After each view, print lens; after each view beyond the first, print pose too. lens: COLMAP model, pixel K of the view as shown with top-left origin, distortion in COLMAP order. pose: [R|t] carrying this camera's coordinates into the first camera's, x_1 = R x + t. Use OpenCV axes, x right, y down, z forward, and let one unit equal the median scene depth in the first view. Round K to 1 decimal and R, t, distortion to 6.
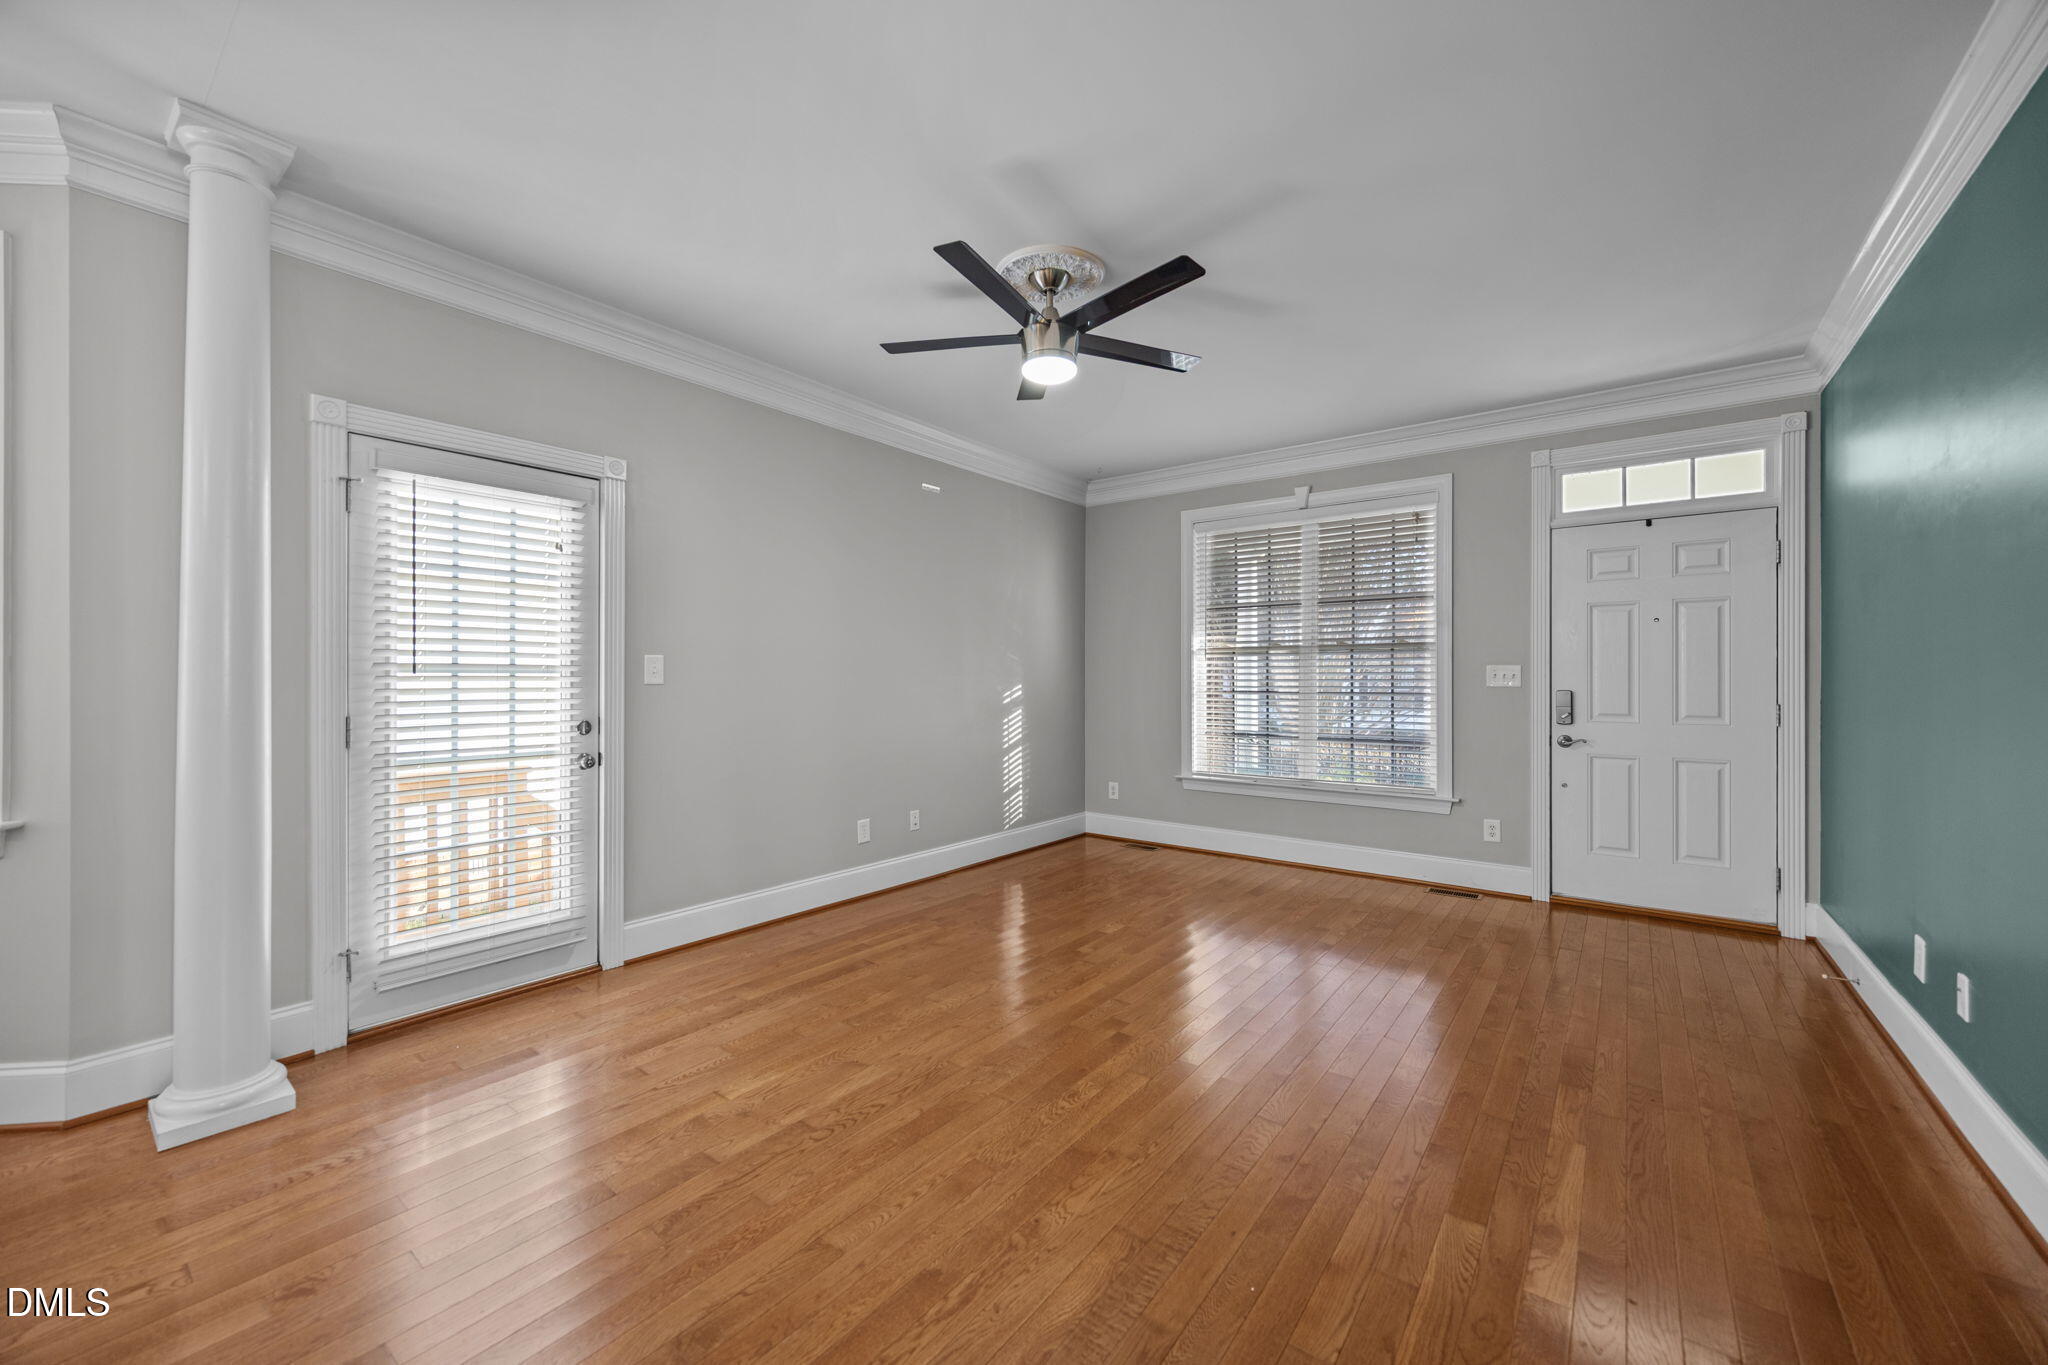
lens RADIAL K [[783.4, 0, 1027.3], [0, 783.4, 674.0], [0, 0, 1]] dist [-0.005918, 0.000286]
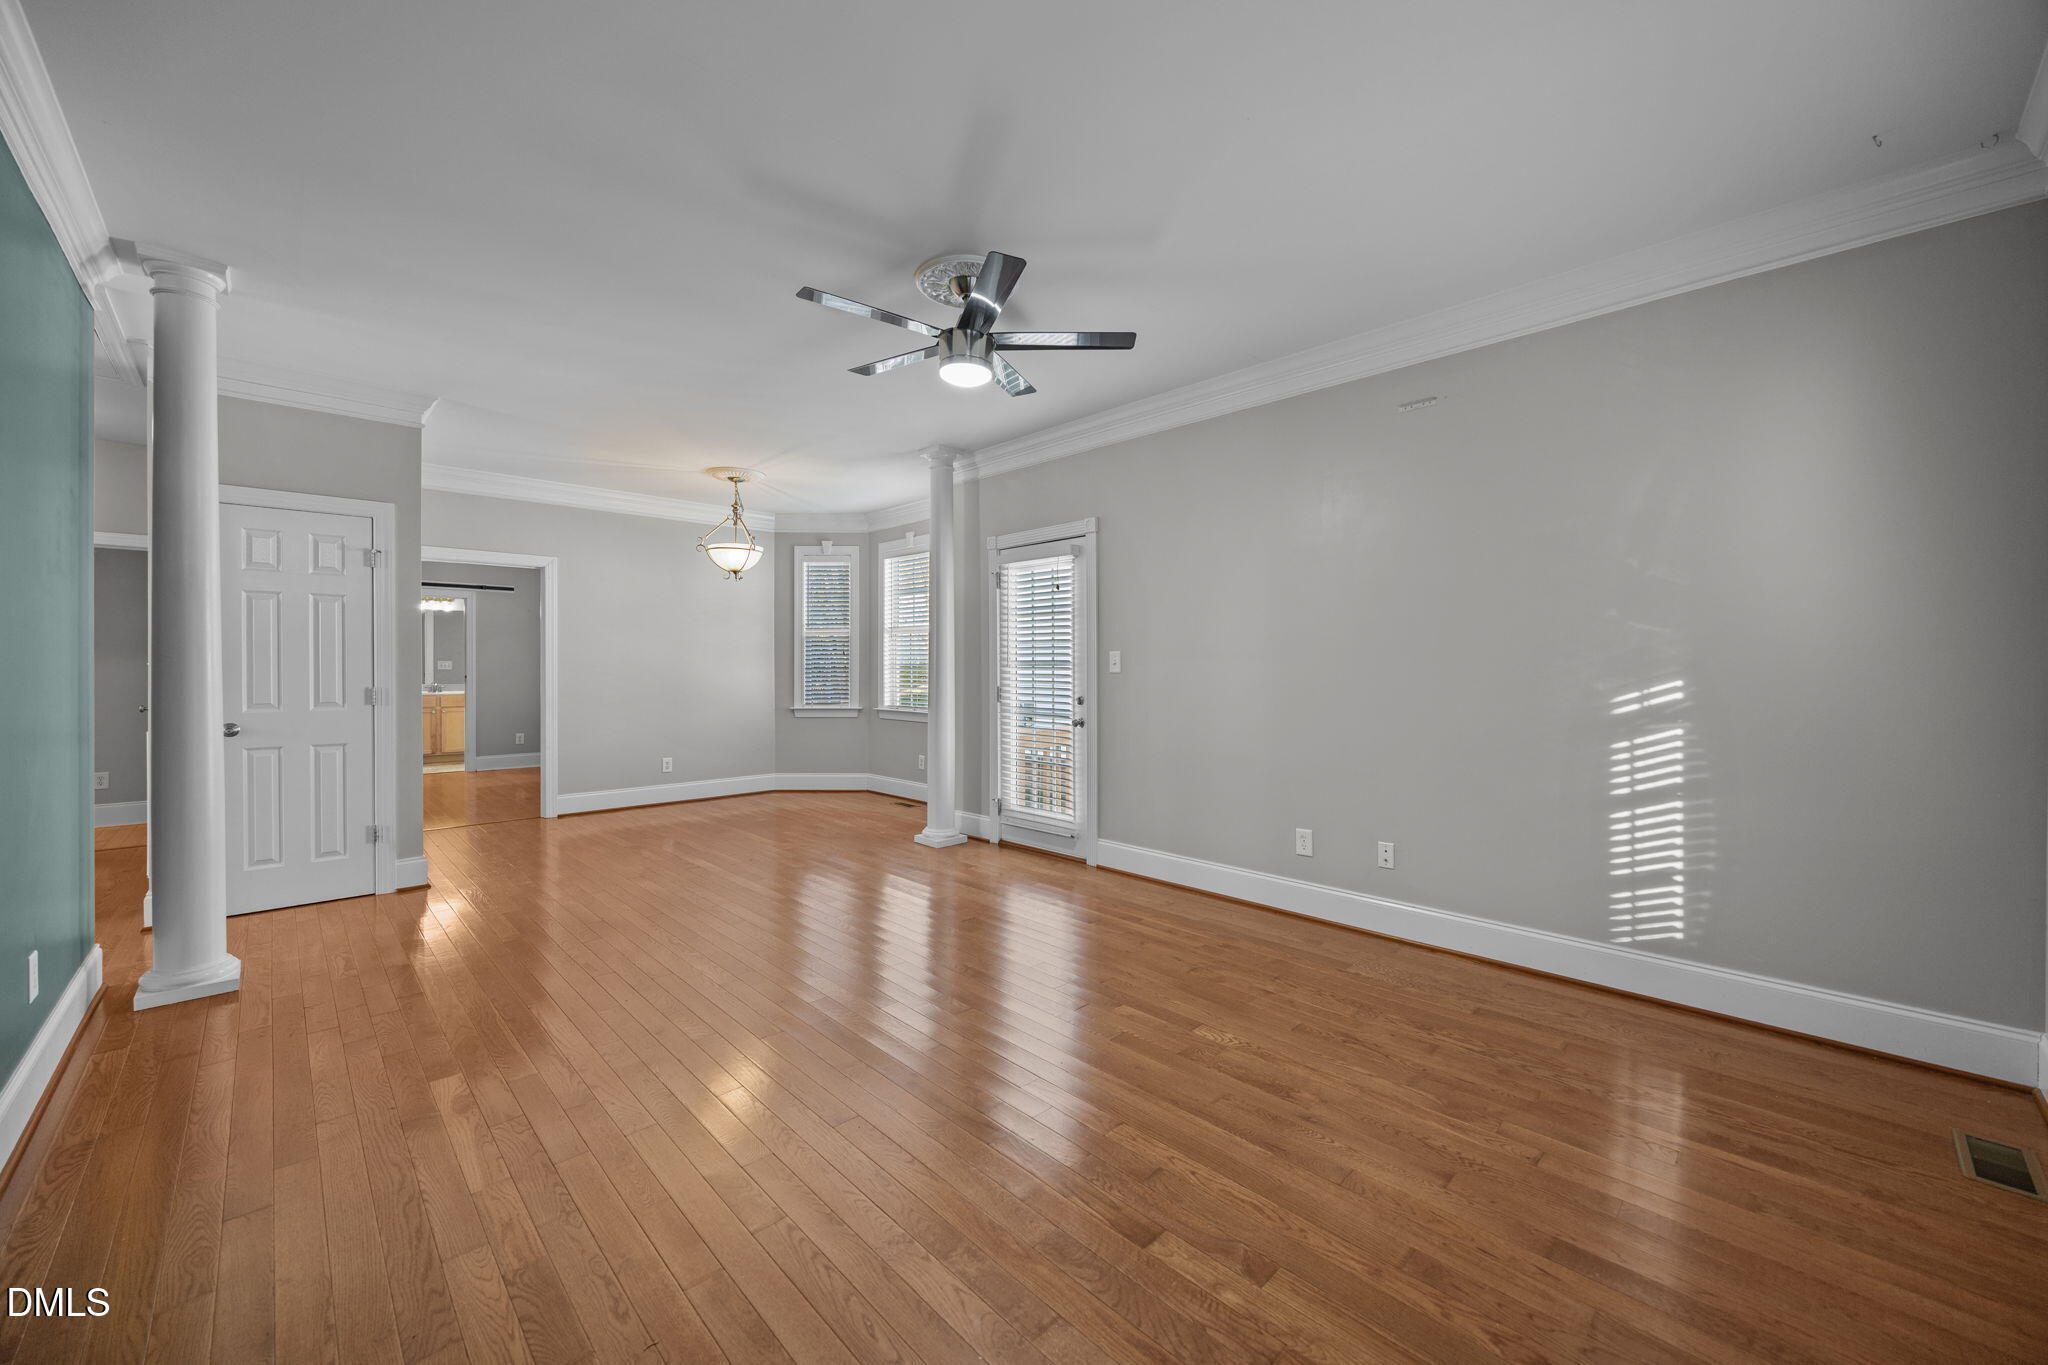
lens RADIAL K [[783.4, 0, 1033.4], [0, 783.4, 668.5], [0, 0, 1]] dist [-0.005918, 0.000286]
pose [[-0.144403, -0.000105, -0.989519, 0.779479], [0.005198, 0.999986, -0.000865, 0.005141], [0.989505, -0.005268, -0.144400, 0.915029]]
